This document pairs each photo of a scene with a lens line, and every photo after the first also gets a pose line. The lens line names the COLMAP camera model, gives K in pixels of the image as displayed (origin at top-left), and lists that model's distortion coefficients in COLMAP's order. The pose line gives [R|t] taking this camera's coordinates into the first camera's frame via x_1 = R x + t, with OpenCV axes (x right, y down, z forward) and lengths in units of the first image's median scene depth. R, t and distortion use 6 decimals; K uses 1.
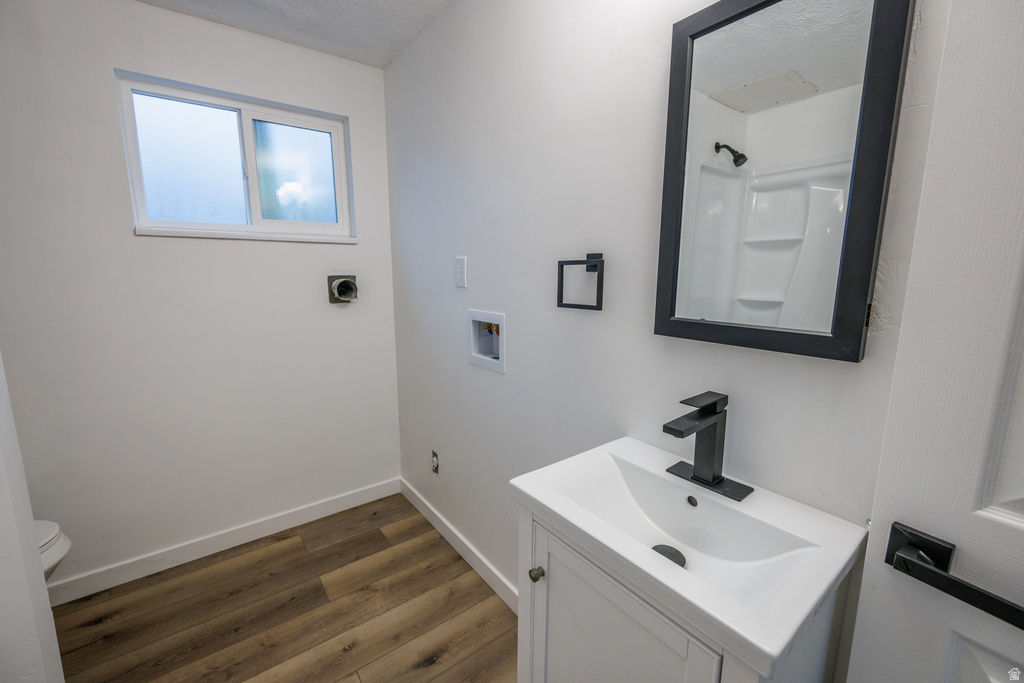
lens RADIAL K [[421.2, 0, 512.0], [0, 421.2, 341.5], [0, 0, 1]] dist [-0.003230, -0.000107]
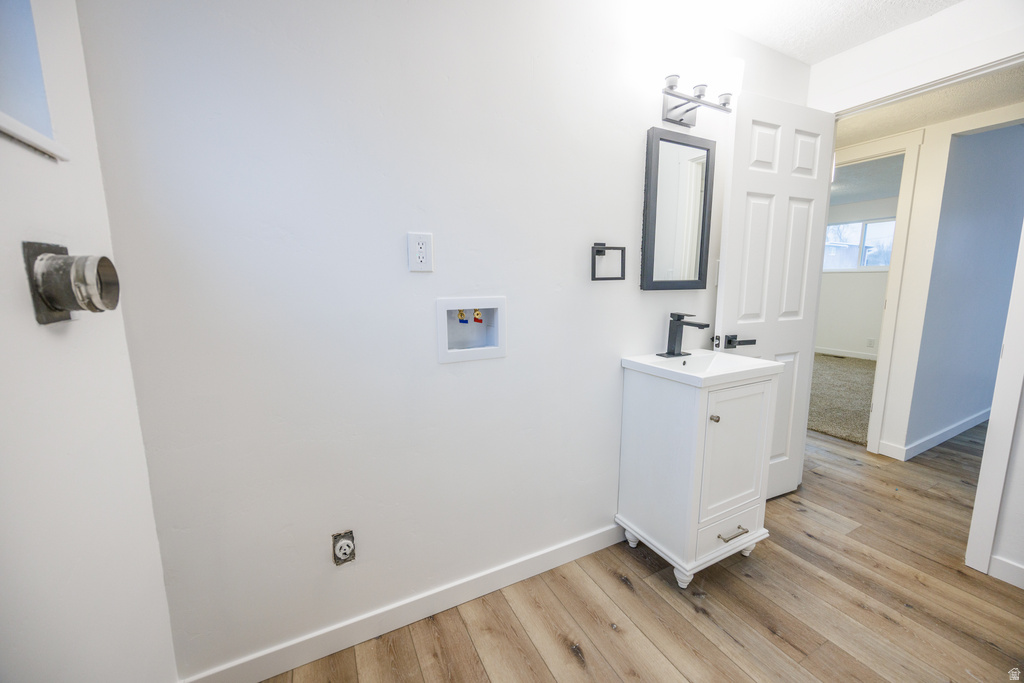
lens RADIAL K [[395.2, 0, 510.8], [0, 395.2, 340.6], [0, 0, 1]] dist [-0.002273, -0.000061]
pose [[0.174146, -0.152264, 0.972877, -0.853228], [0.169252, 0.977898, 0.122754, -0.067772], [-0.970065, 0.143284, 0.196068, 0.740161]]
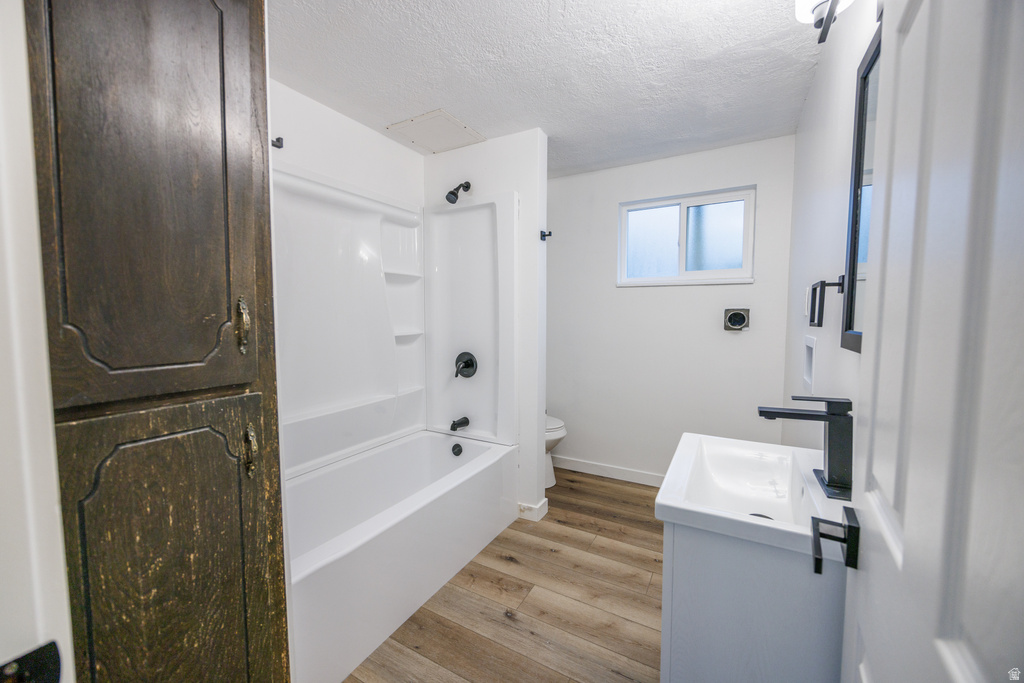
lens RADIAL K [[388.4, 0, 517.4], [0, 388.4, 339.6], [0, 0, 1]] dist [-0.001540, -0.000050]
pose [[0.408467, 0.059725, -0.910817, 0.523718], [-0.152837, 0.988244, -0.003740, 0.053591], [0.899886, 0.140734, 0.412793, -0.079159]]
